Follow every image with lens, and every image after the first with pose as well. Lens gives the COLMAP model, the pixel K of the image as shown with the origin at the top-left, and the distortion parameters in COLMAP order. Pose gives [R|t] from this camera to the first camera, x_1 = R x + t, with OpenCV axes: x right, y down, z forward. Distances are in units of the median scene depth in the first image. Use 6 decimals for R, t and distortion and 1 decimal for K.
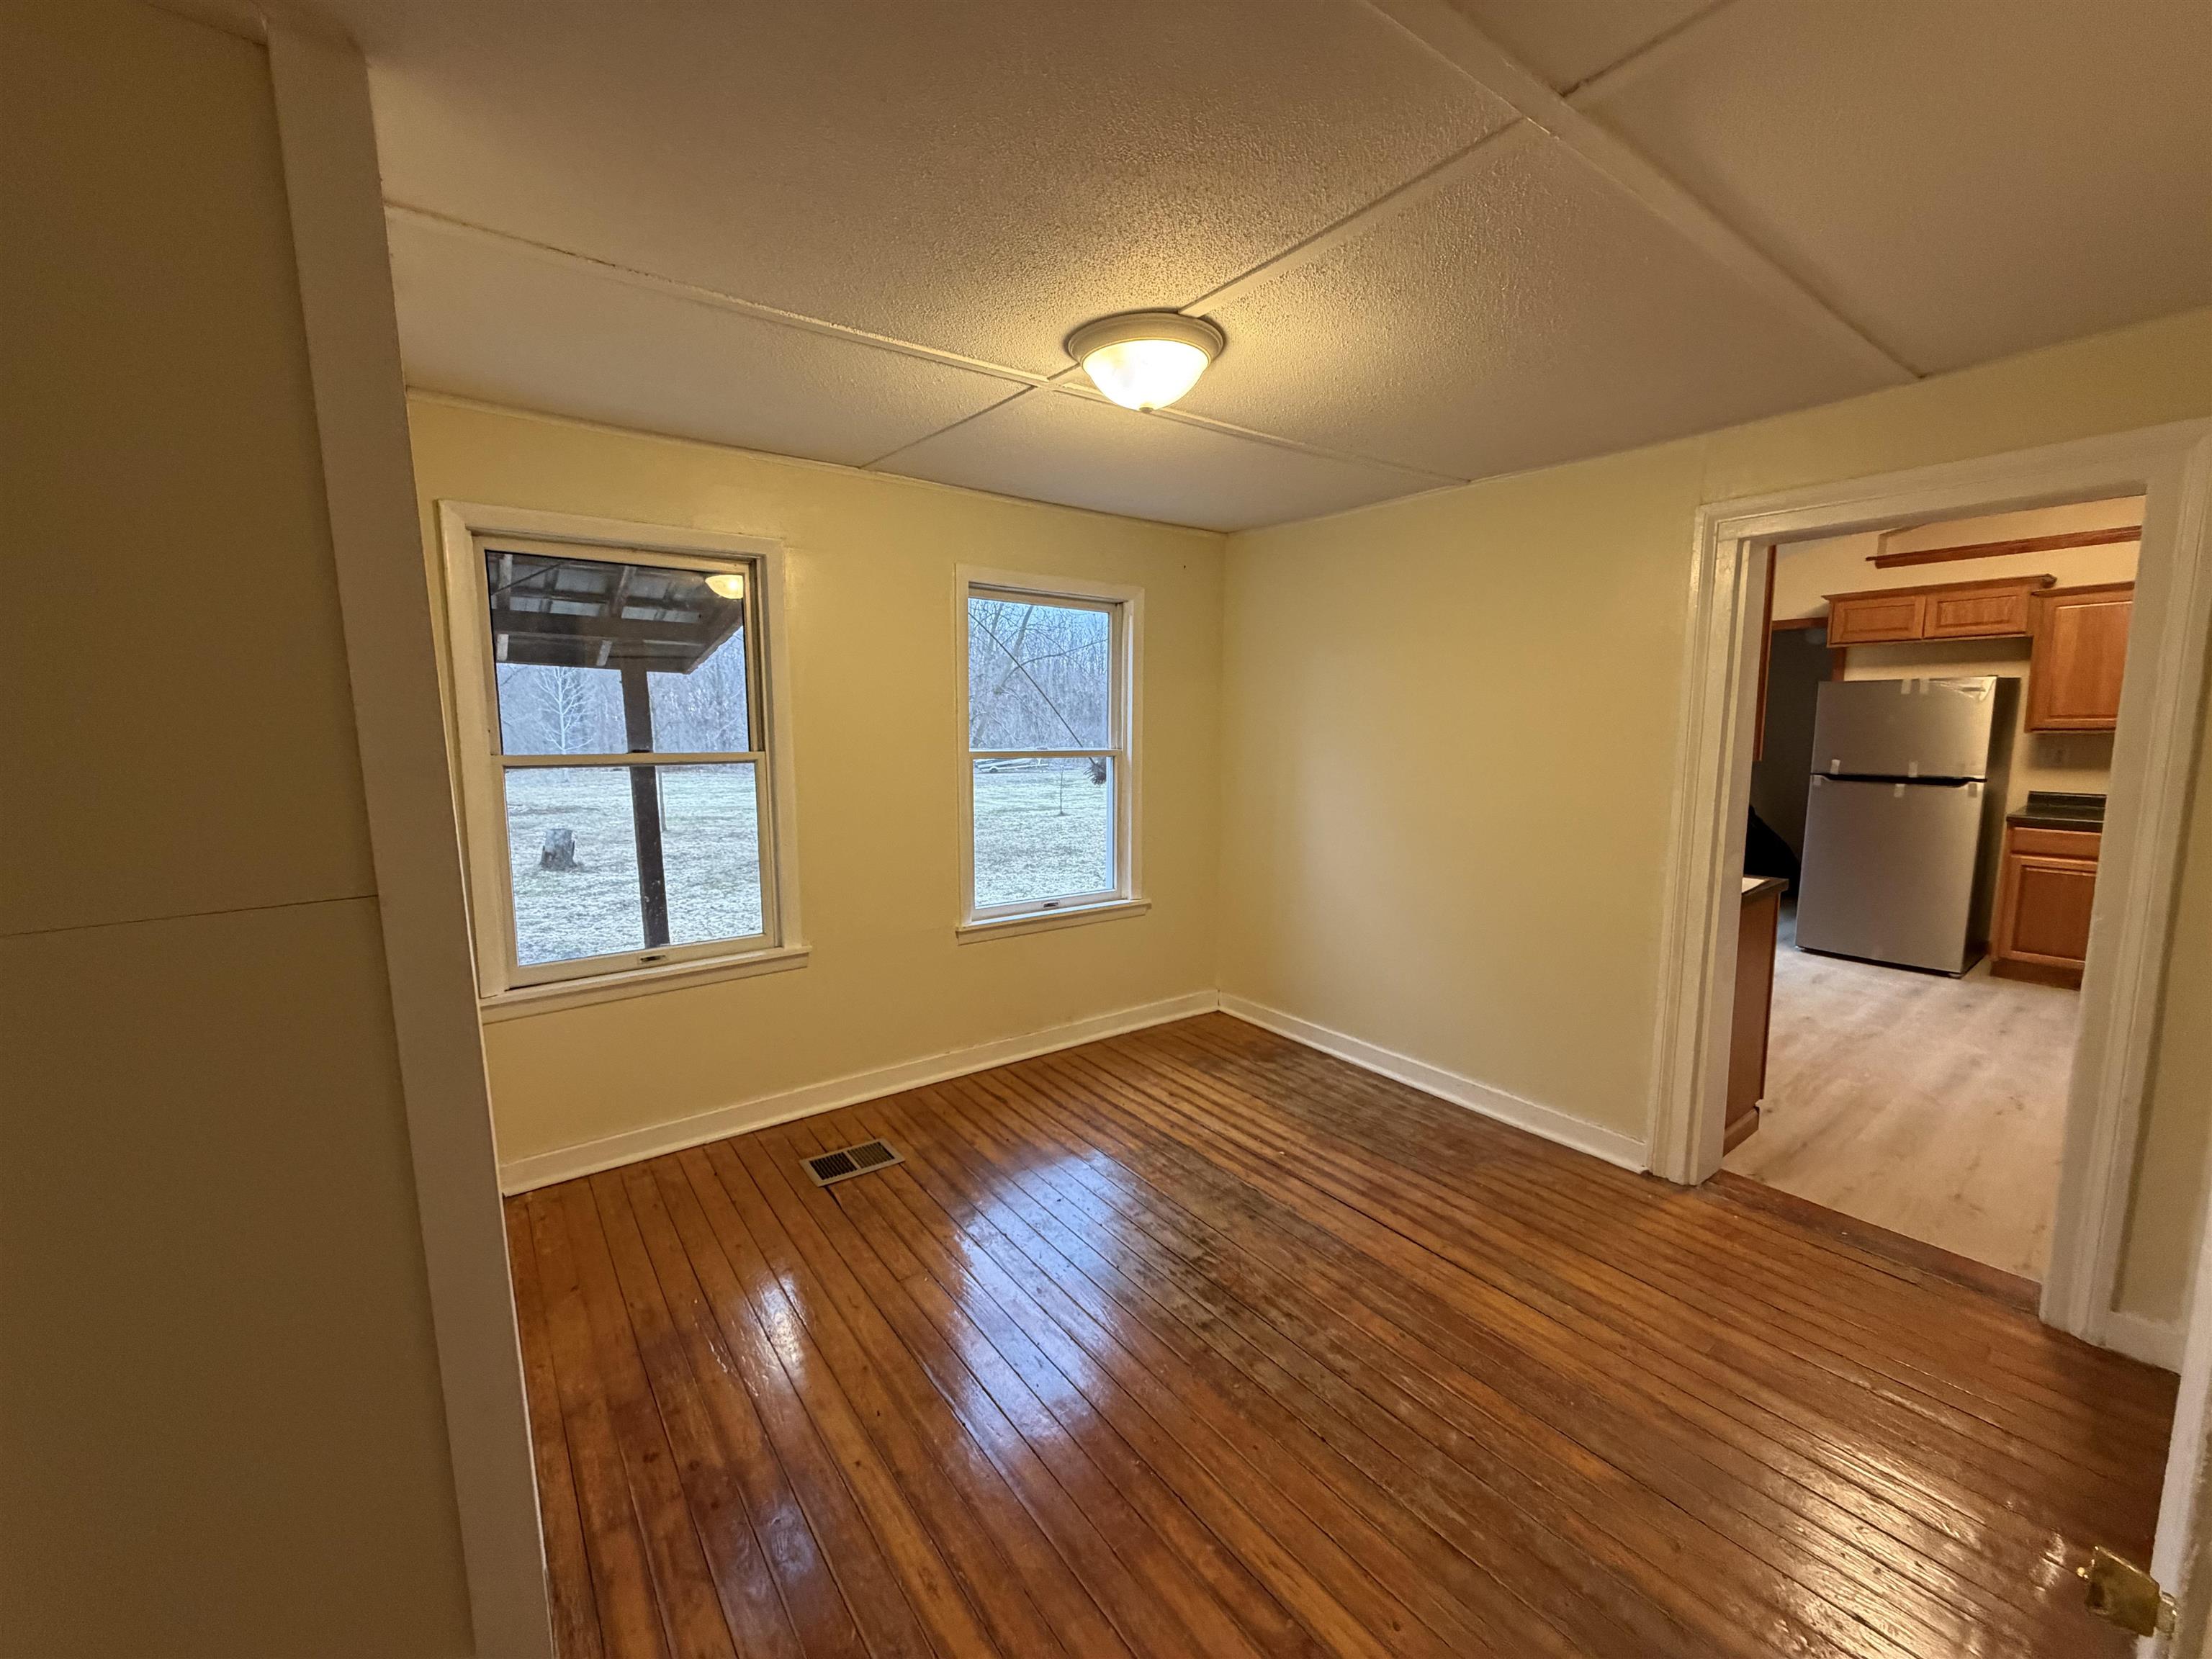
lens RADIAL K [[879.5, 0, 1106.3], [0, 879.5, 834.8], [0, 0, 1]] dist [0.001141, -0.000047]
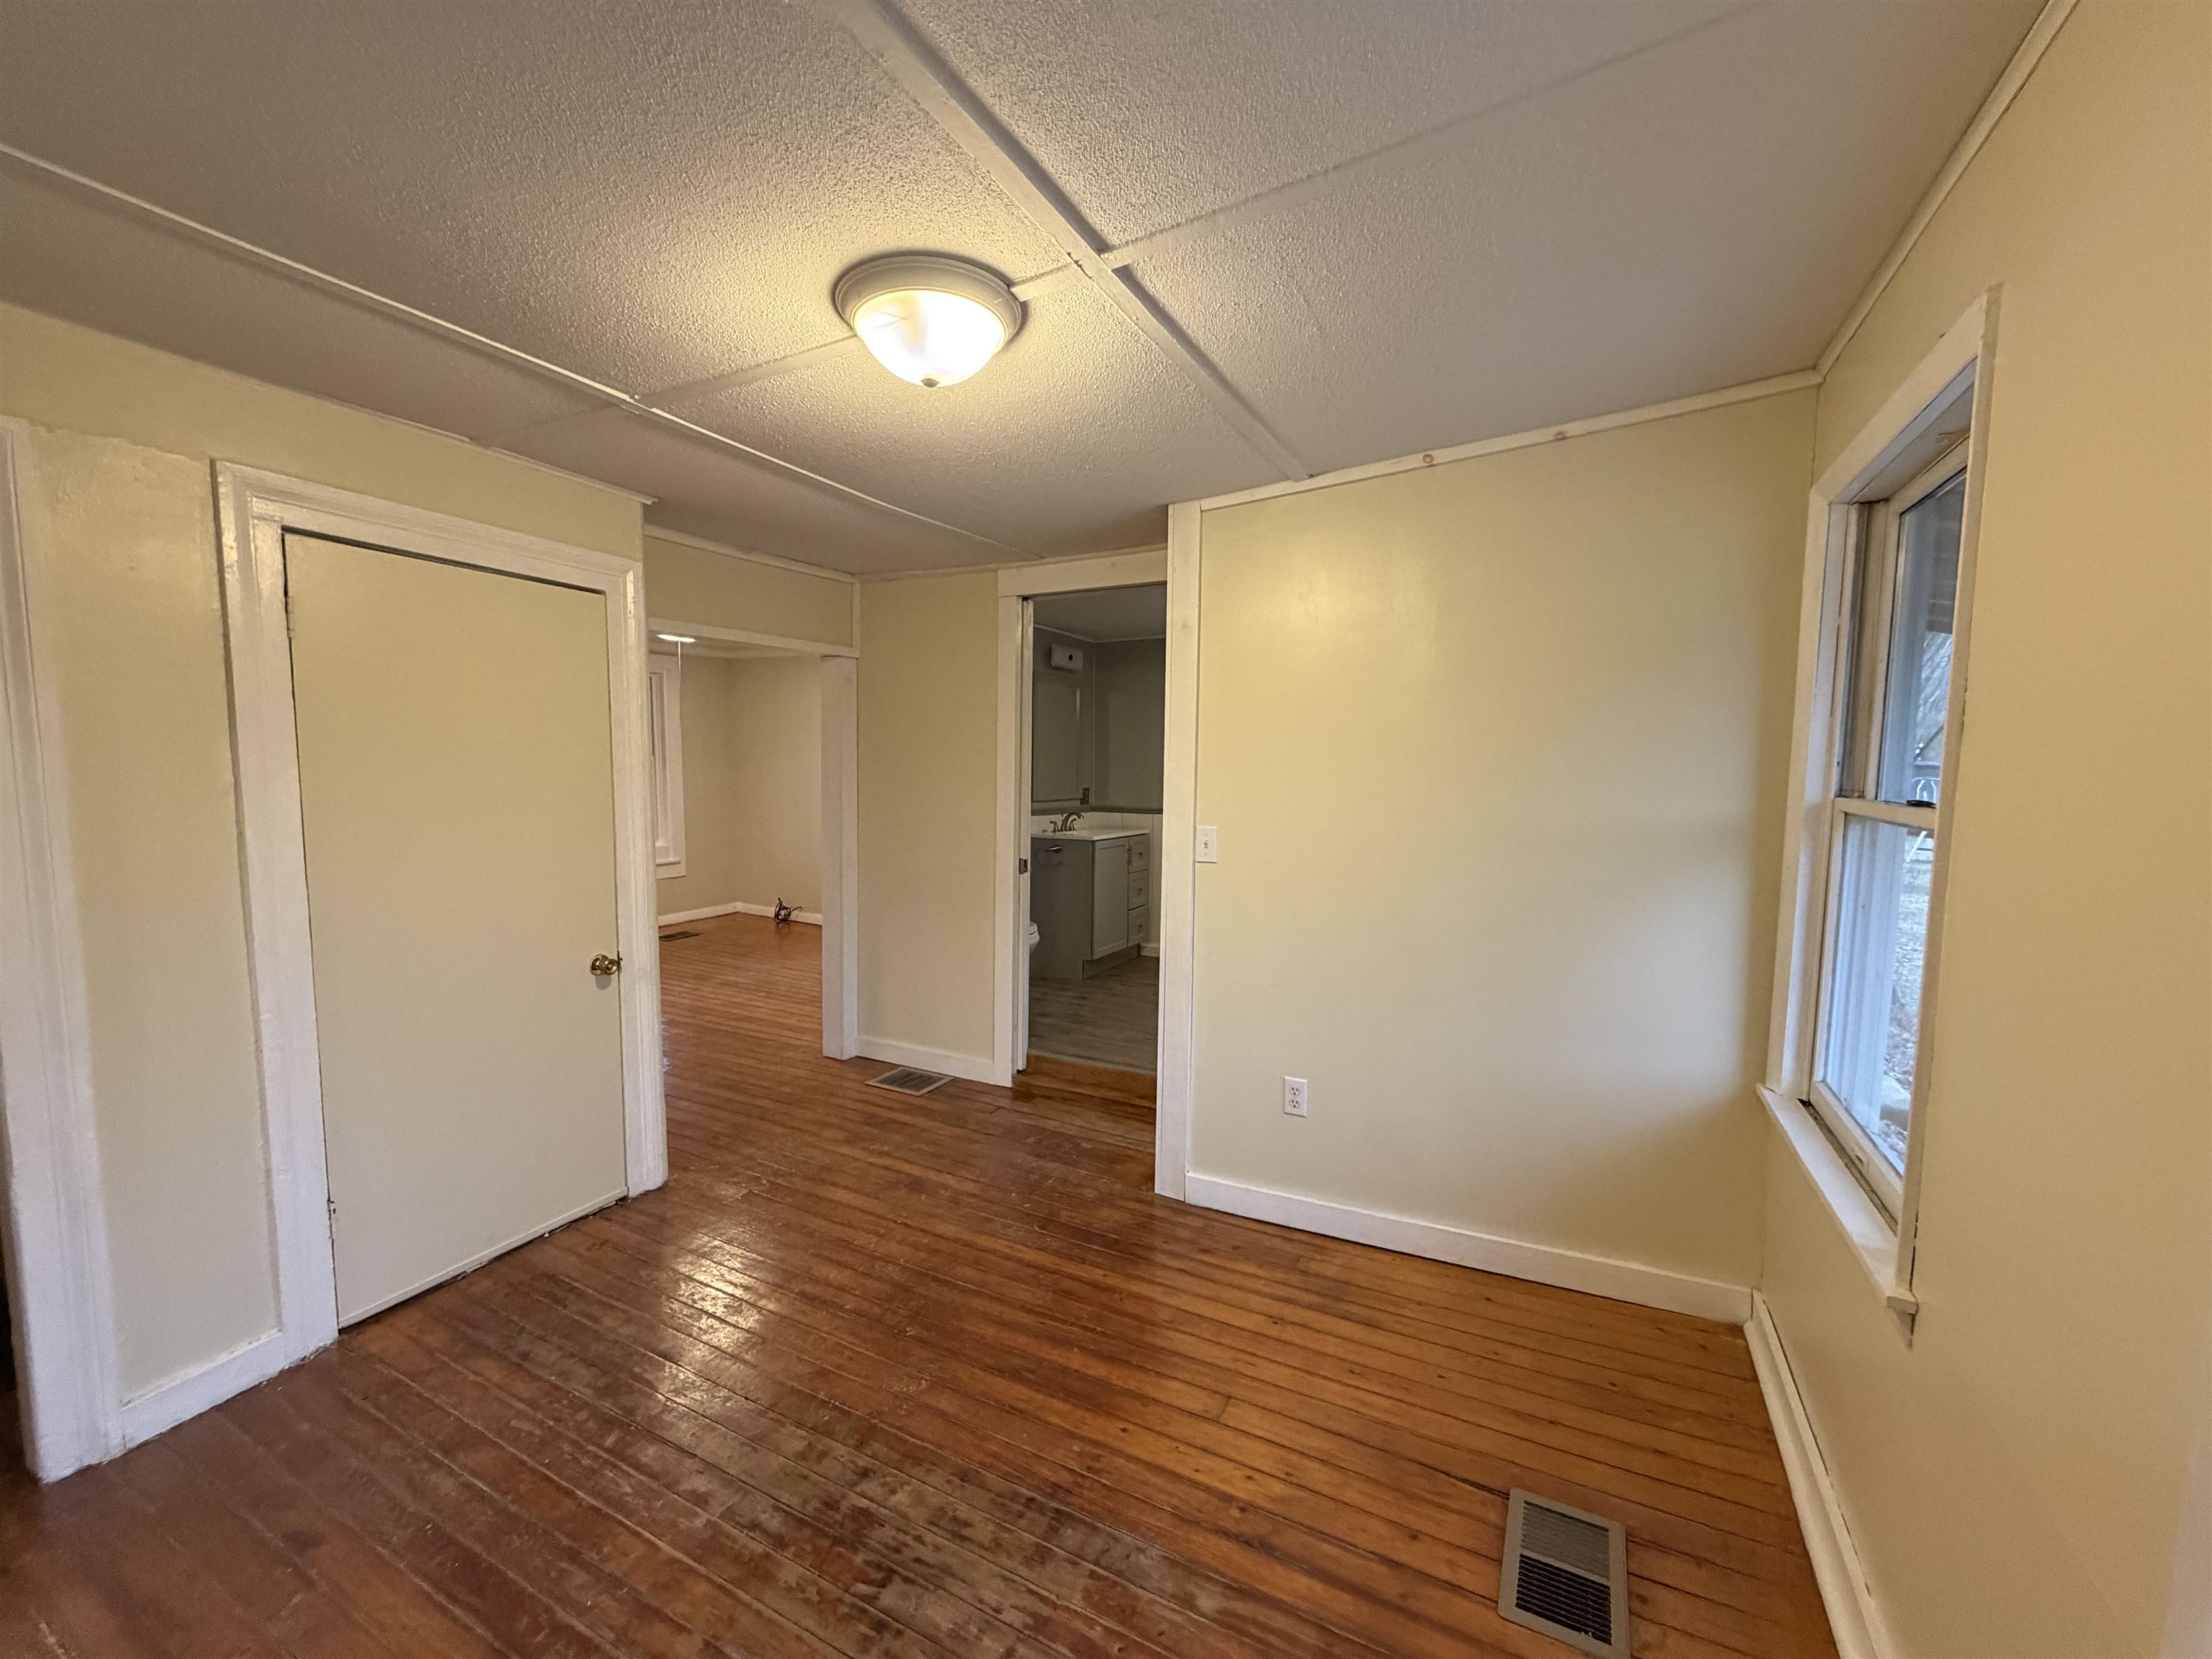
lens RADIAL K [[879.5, 0, 1103.0], [0, 879.5, 826.0], [0, 0, 1]] dist [0.001141, -0.000047]
pose [[-0.906958, 0.030575, -0.420109, 0.168696], [-0.055259, 0.980106, 0.190629, -0.150698], [0.417580, 0.196107, -0.887226, 1.208641]]
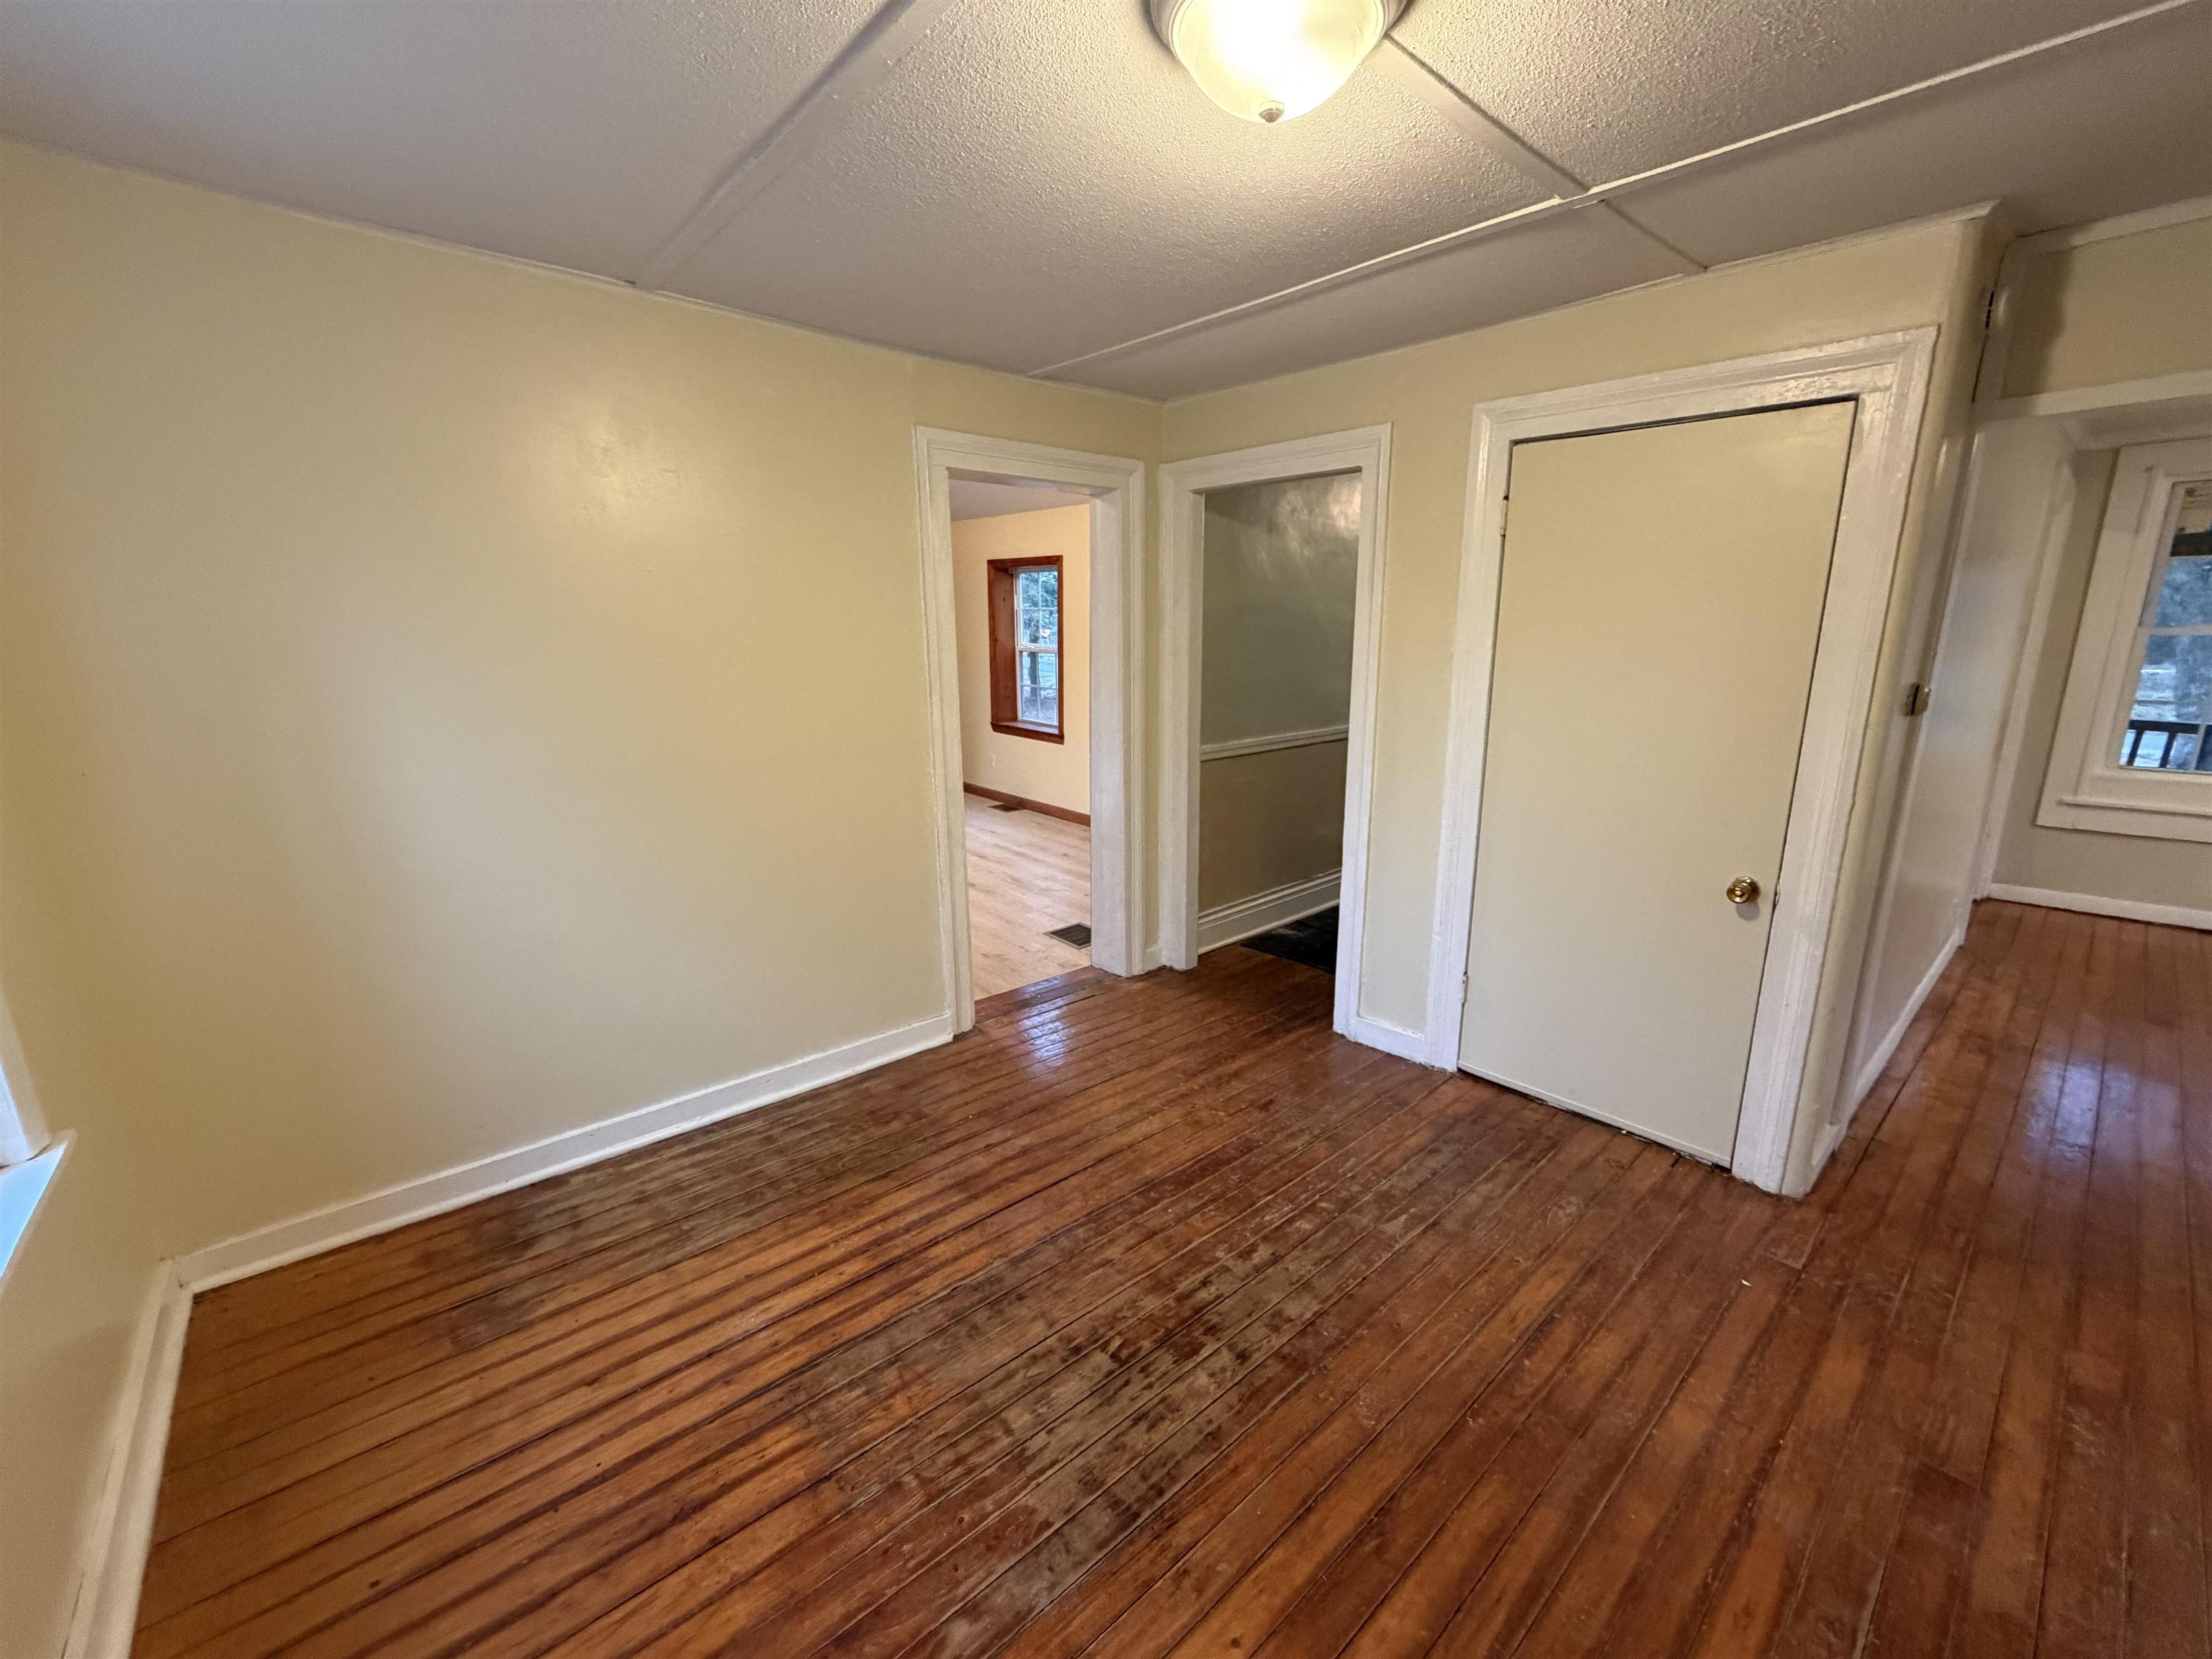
lens RADIAL K [[879.5, 0, 1101.4], [0, 879.5, 830.8], [0, 0, 1]] dist [0.001141, -0.000047]
pose [[-0.066815, -0.221245, 0.972927, -0.416110], [0.134313, 0.964236, 0.228493, -0.099111], [-0.988684, 0.145943, -0.034709, 0.768520]]
